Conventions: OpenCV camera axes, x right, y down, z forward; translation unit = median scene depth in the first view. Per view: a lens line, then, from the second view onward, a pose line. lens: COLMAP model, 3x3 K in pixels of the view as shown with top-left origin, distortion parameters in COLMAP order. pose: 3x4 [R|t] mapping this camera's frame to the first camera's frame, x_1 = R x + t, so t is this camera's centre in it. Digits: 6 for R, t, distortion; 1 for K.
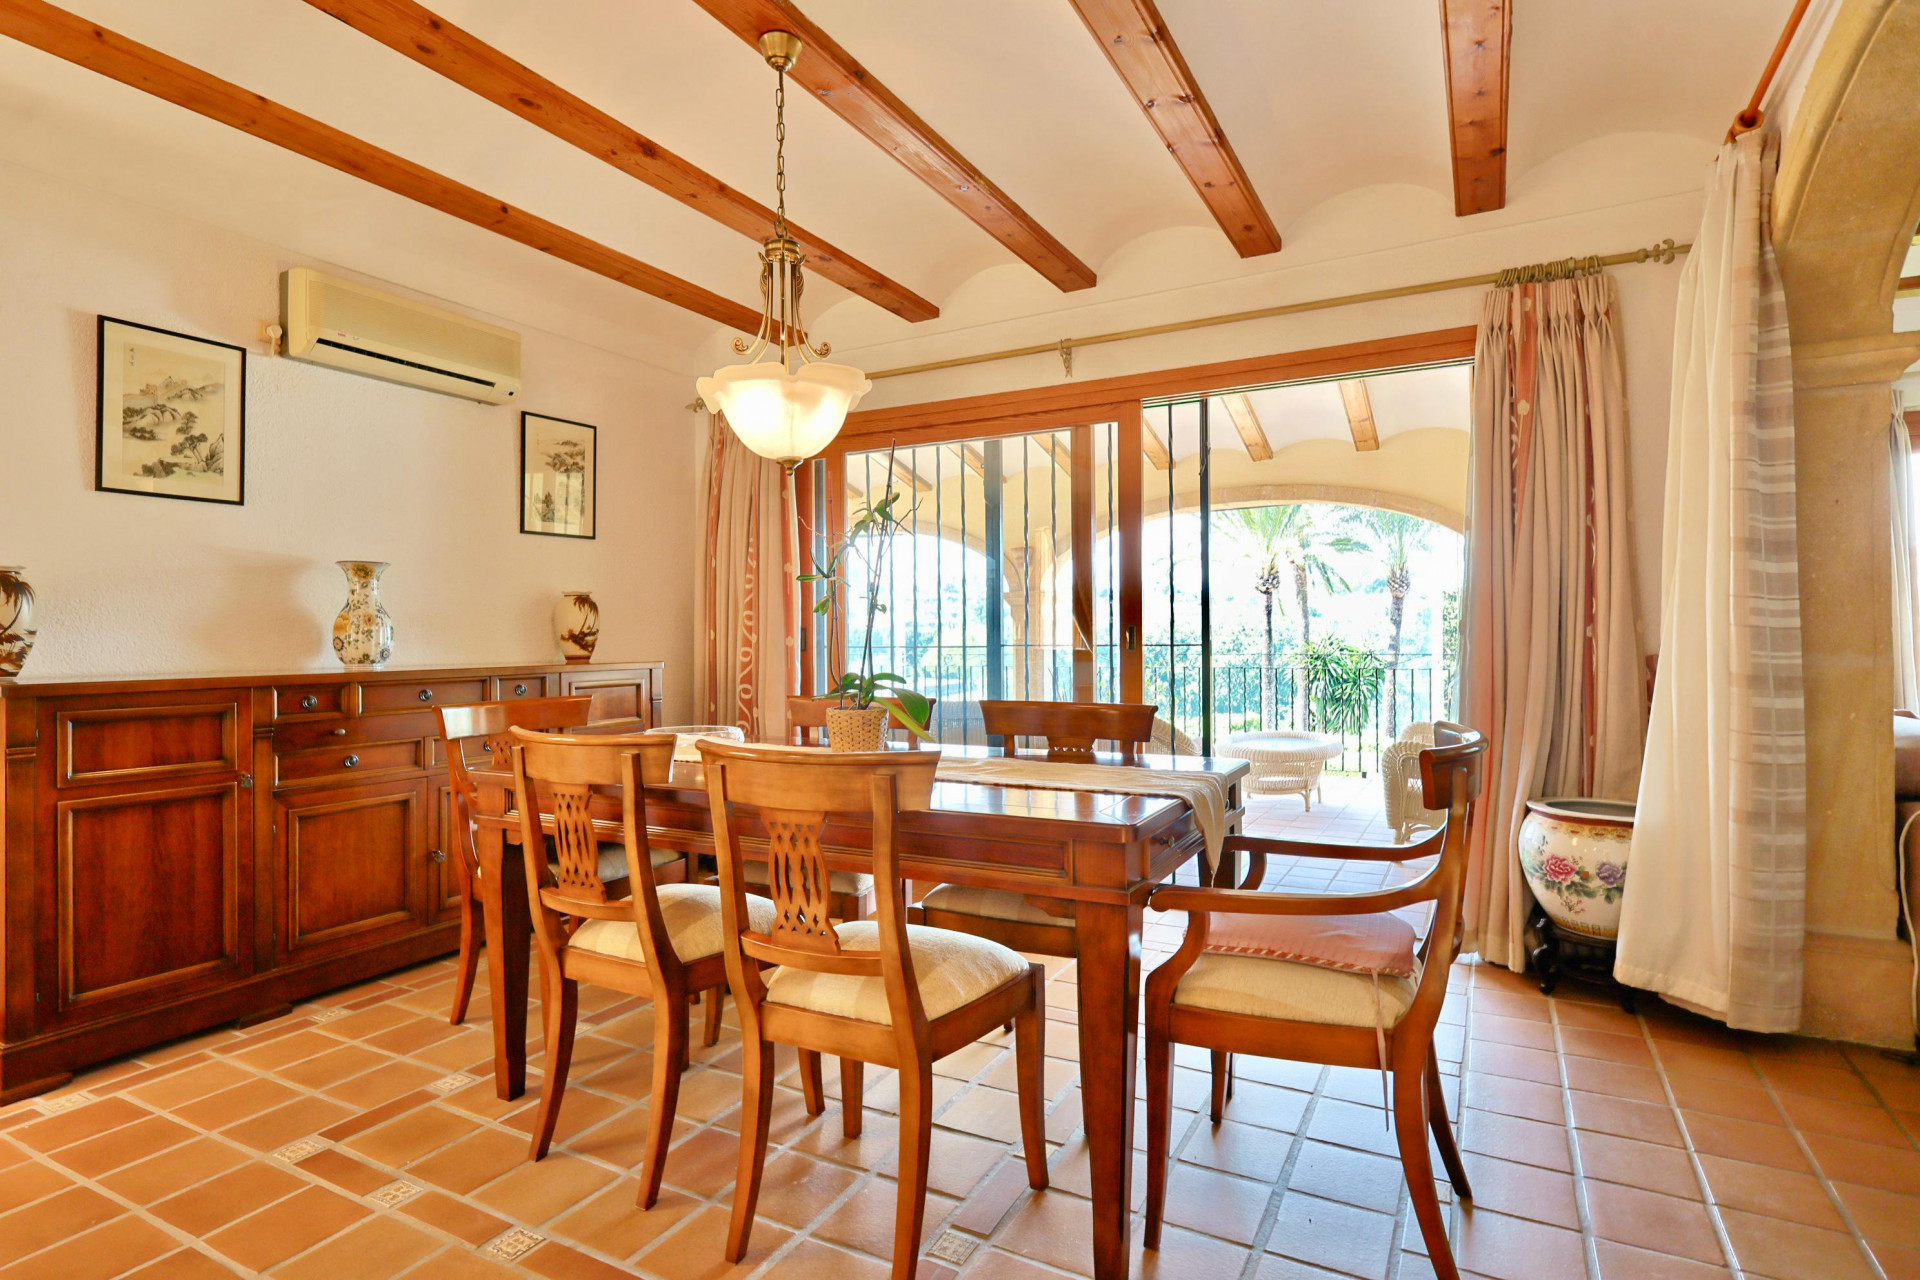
lens RADIAL K [[984.2, 0, 963.3], [0, 984.2, 635.3], [0, 0, 1]] dist [0.002242, 0.000271]
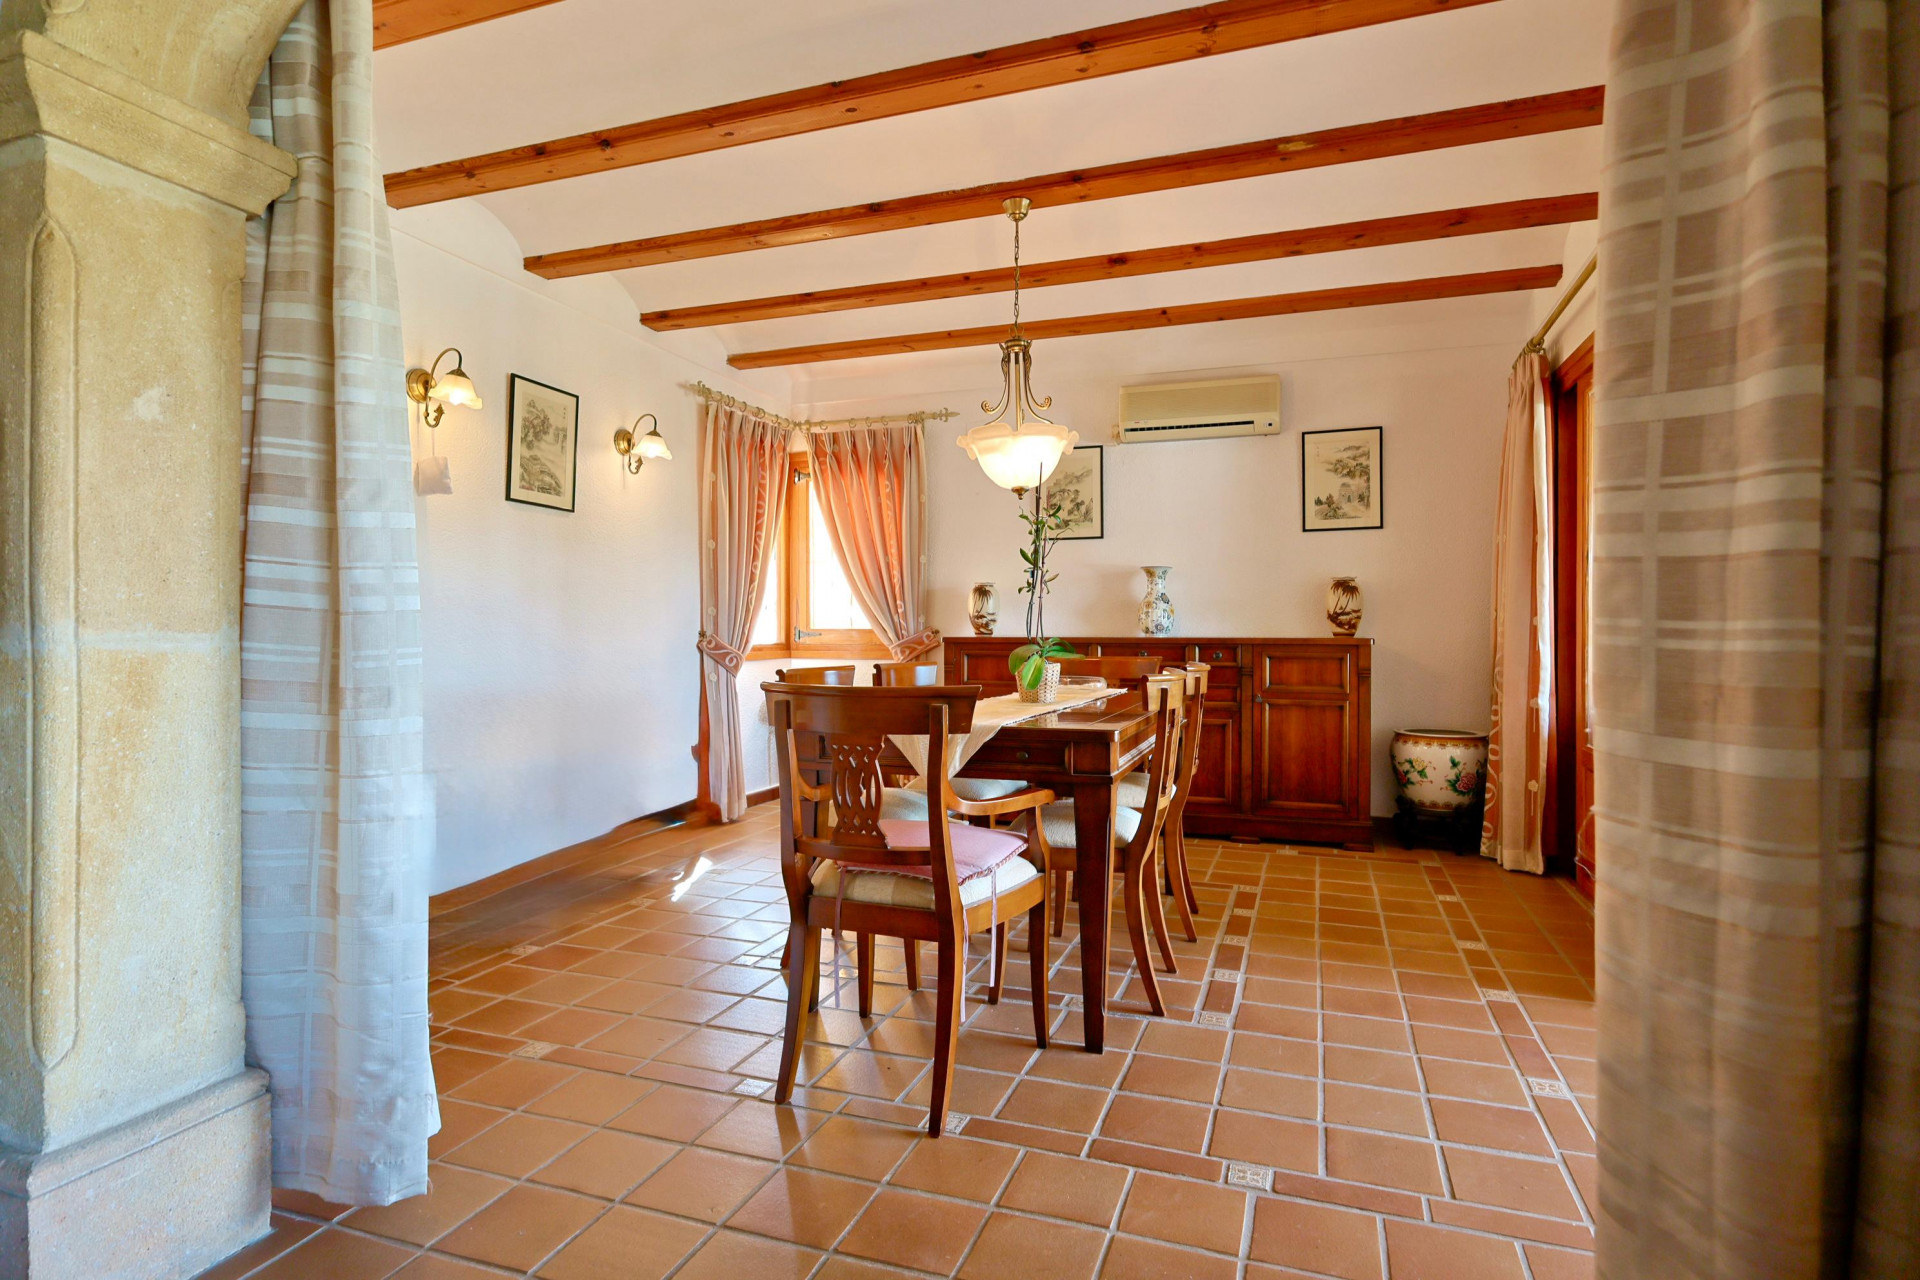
lens RADIAL K [[984.2, 0, 963.3], [0, 984.2, 635.3], [0, 0, 1]] dist [0.002242, 0.000271]
pose [[0.143644, 0.011640, -0.989561, 0.930938], [-0.003593, 0.999930, 0.011241, 0.016220], [0.989623, 0.001940, 0.143676, 0.539518]]
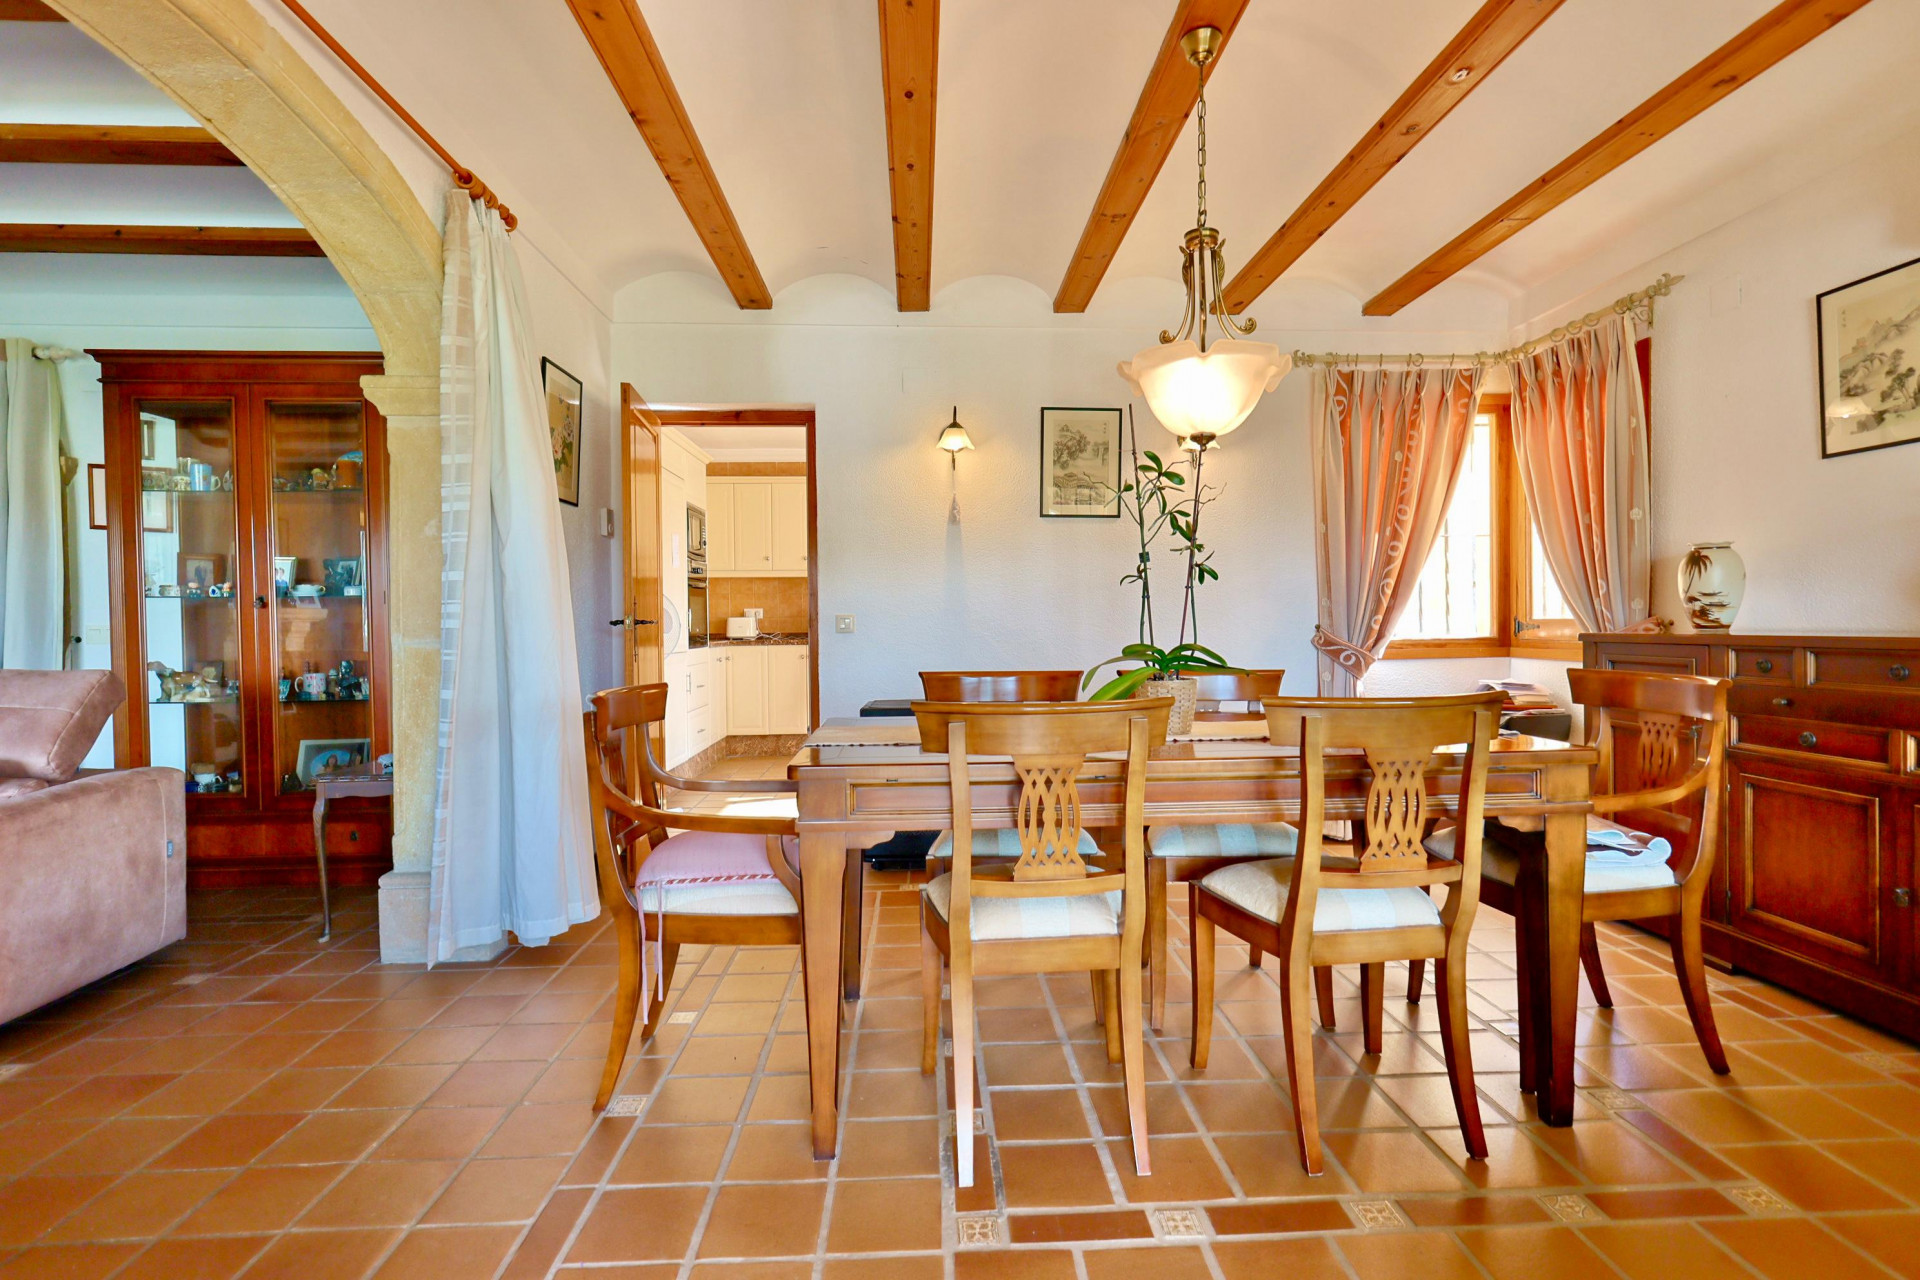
lens RADIAL K [[935.8, 0, 961.3], [0, 935.8, 629.8], [0, 0, 1]] dist [0.010288, -0.000044]
pose [[-0.856788, 0.022289, -0.515186, 0.423277], [0.017778, 0.999748, 0.013686, 0.008136], [0.515362, 0.002567, -0.856969, 1.294650]]
